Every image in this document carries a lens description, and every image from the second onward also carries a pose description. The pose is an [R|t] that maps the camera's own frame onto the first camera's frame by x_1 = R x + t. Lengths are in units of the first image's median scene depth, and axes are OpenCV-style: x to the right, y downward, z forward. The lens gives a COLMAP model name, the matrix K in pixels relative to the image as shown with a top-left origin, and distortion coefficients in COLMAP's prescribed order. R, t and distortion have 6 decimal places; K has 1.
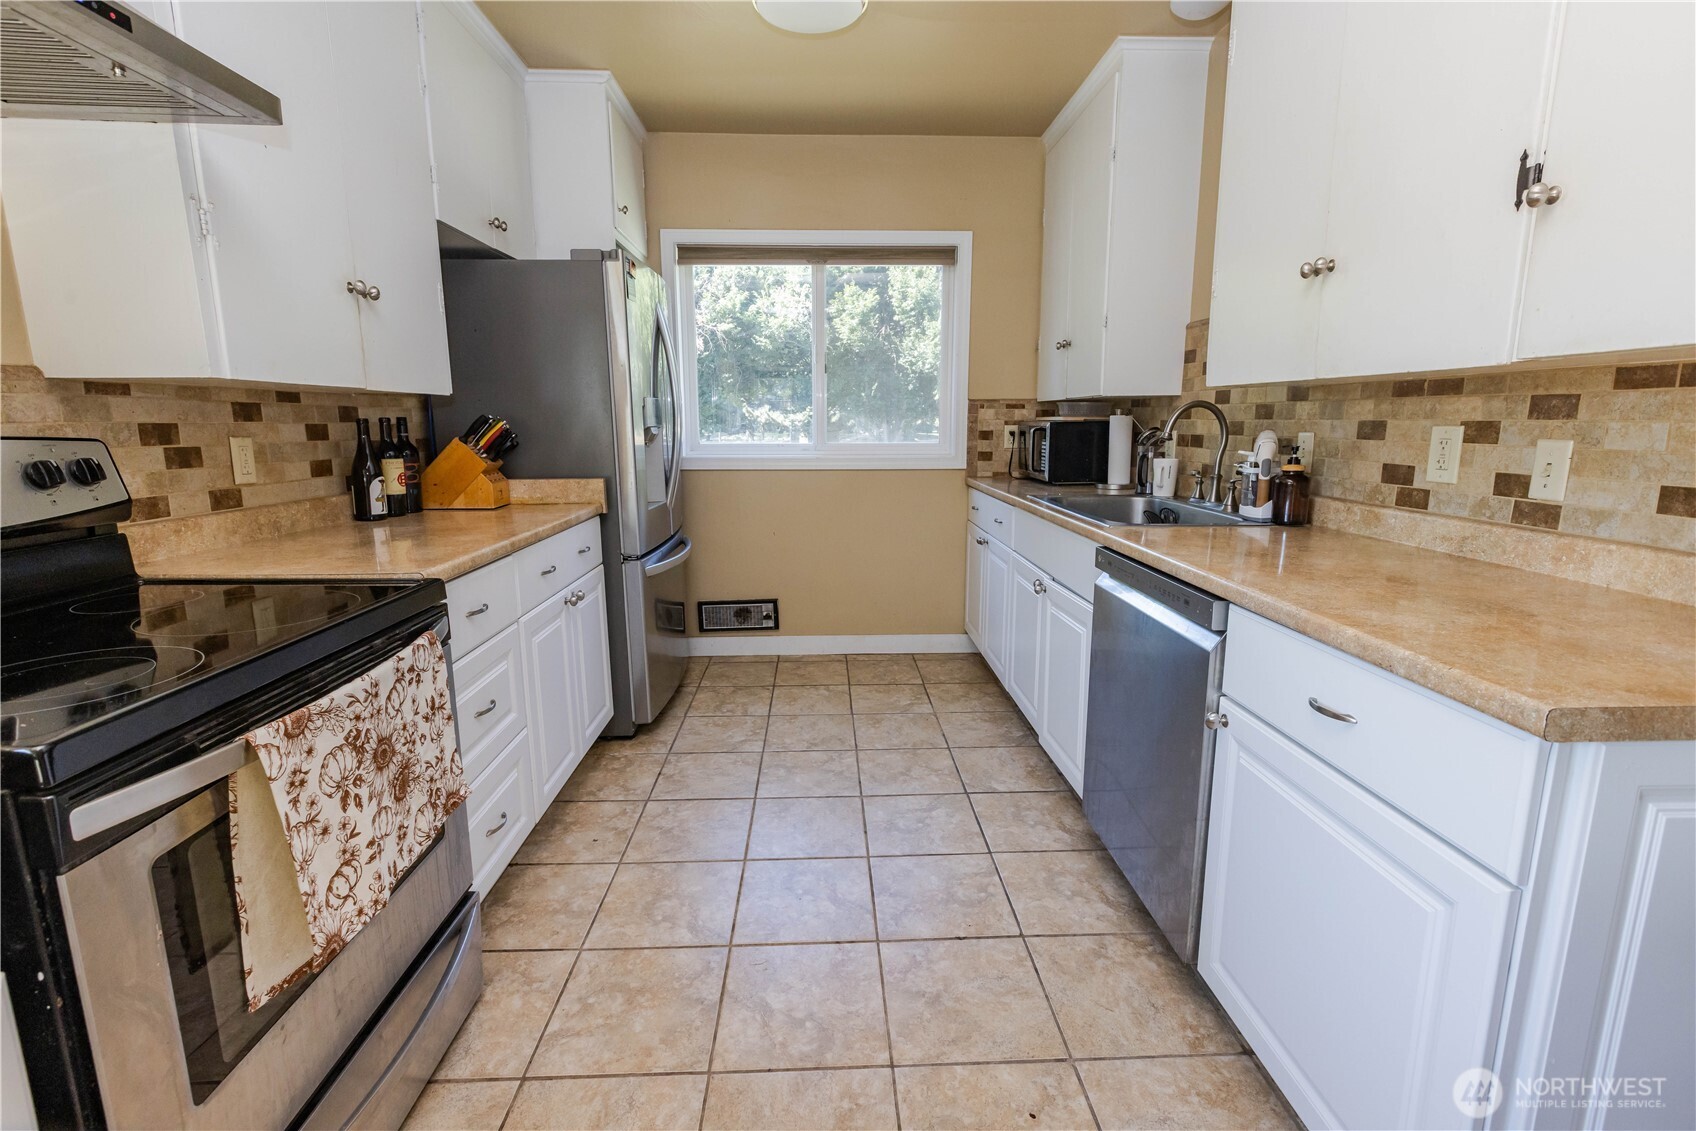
lens RADIAL K [[749.3, 0, 843.4], [0, 749.3, 555.9], [0, 0, 1]] dist [0.000640, -0.000436]
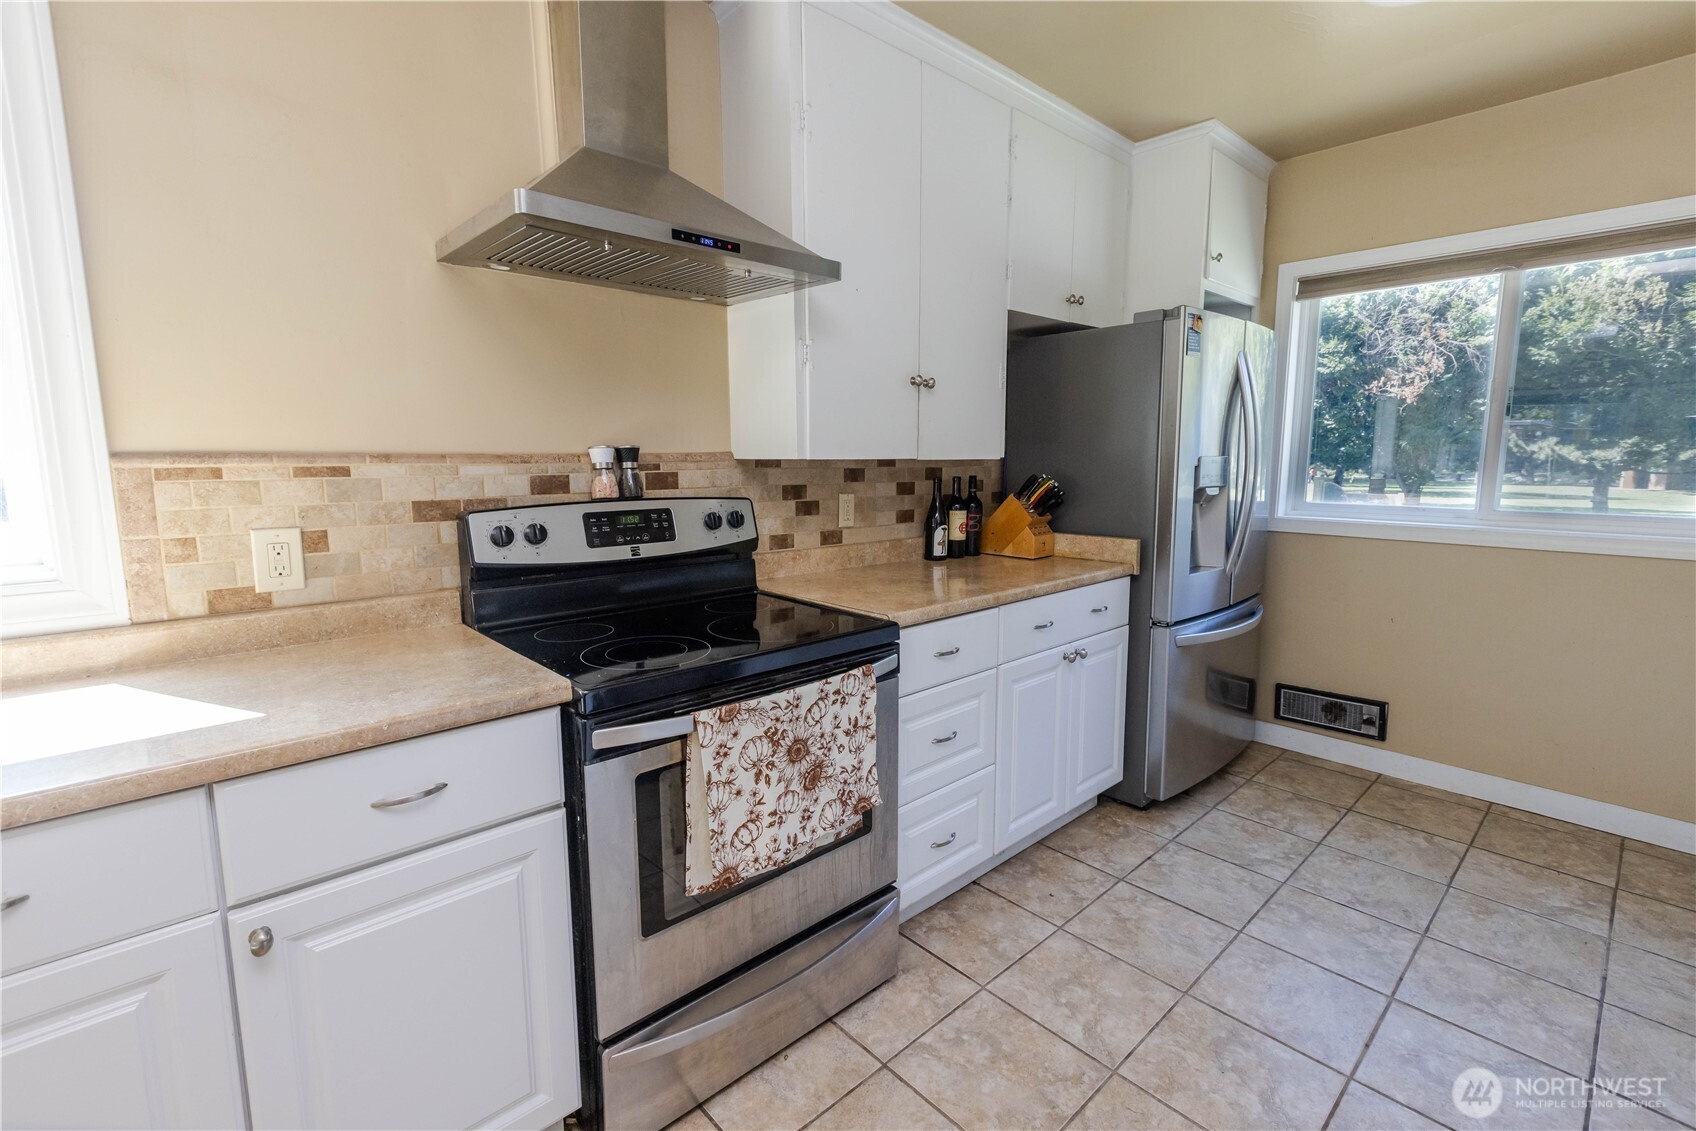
lens RADIAL K [[748.1, 0, 850.4], [0, 748.1, 557.2], [0, 0, 1]] dist [0.000661, -0.000229]
pose [[0.654924, 0.104122, -0.748487, 0.236809], [-0.135865, 0.990547, 0.018914, -0.066534], [0.743381, 0.089306, 0.662879, 0.096990]]
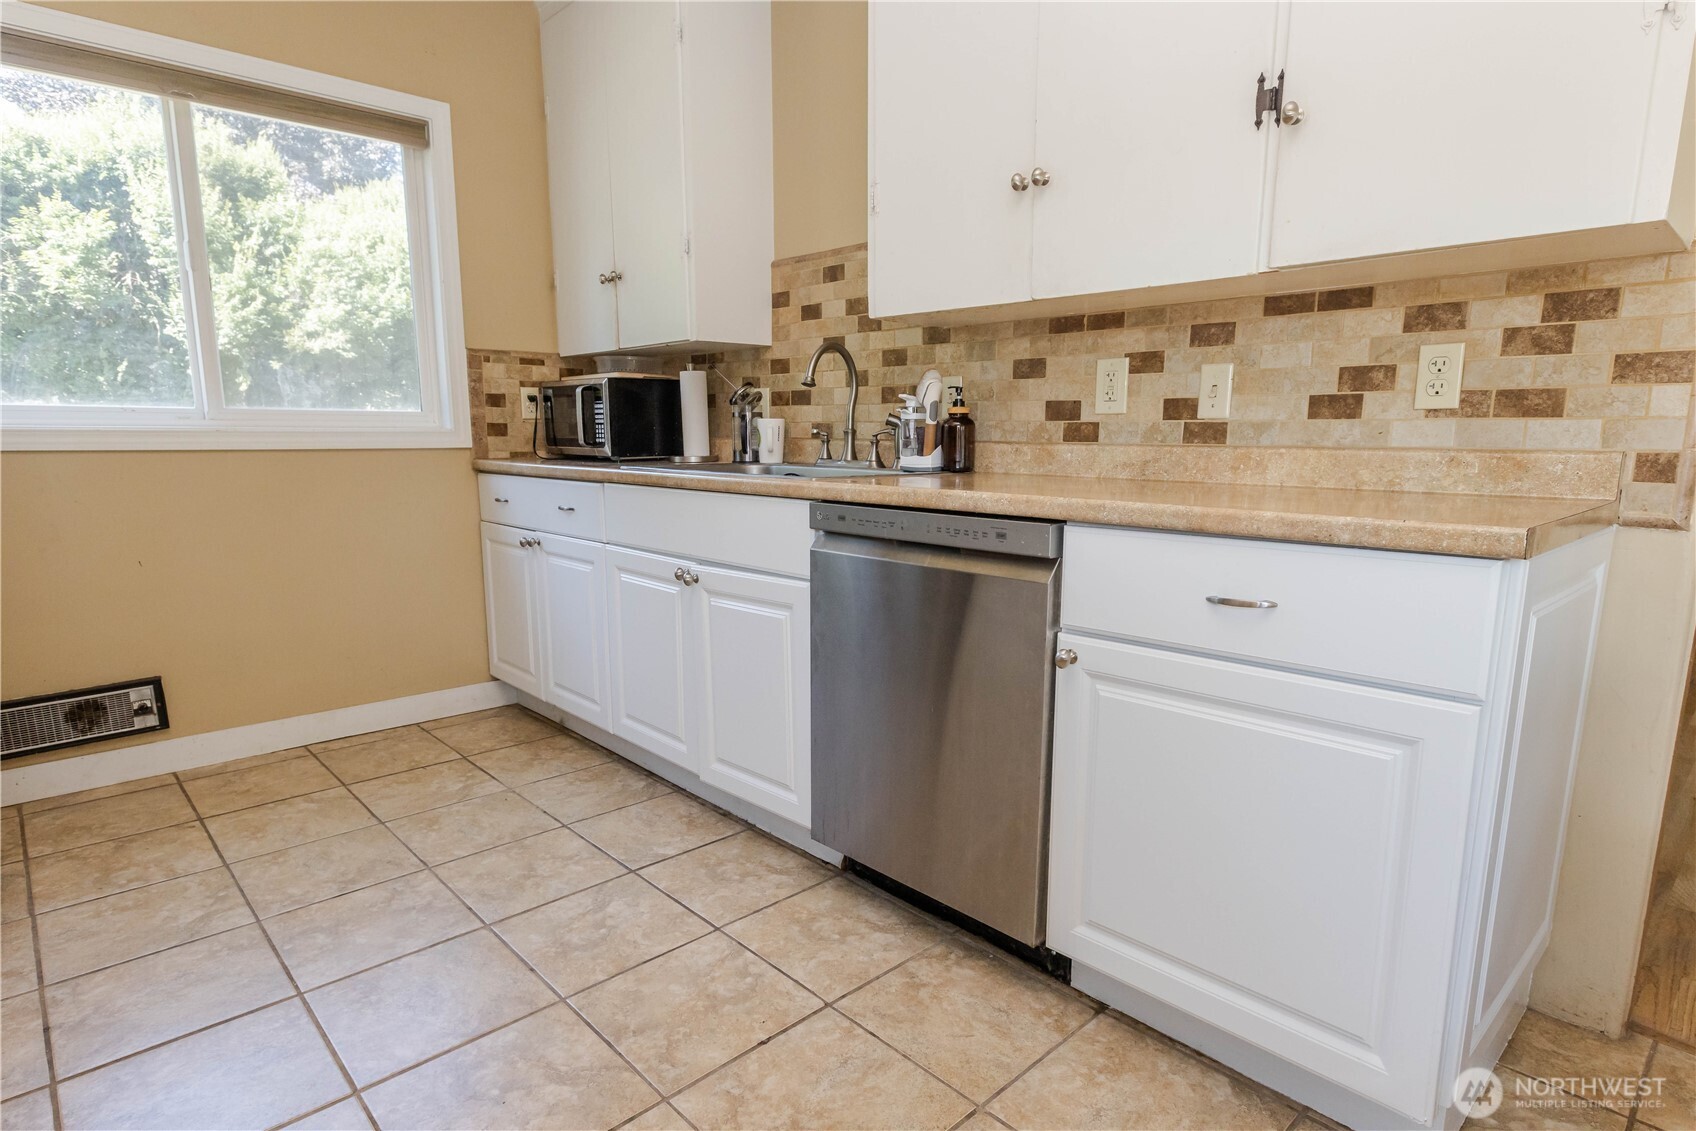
lens RADIAL K [[912.0, 0, 847.3], [0, 912.0, 596.9], [0, 0, 1]] dist [0.000446, 0.000871]
pose [[0.752238, -0.112294, 0.649251, -0.287365], [0.111243, 0.992870, 0.042837, 0.052276], [-0.649432, 0.040001, 0.759367, 0.246967]]
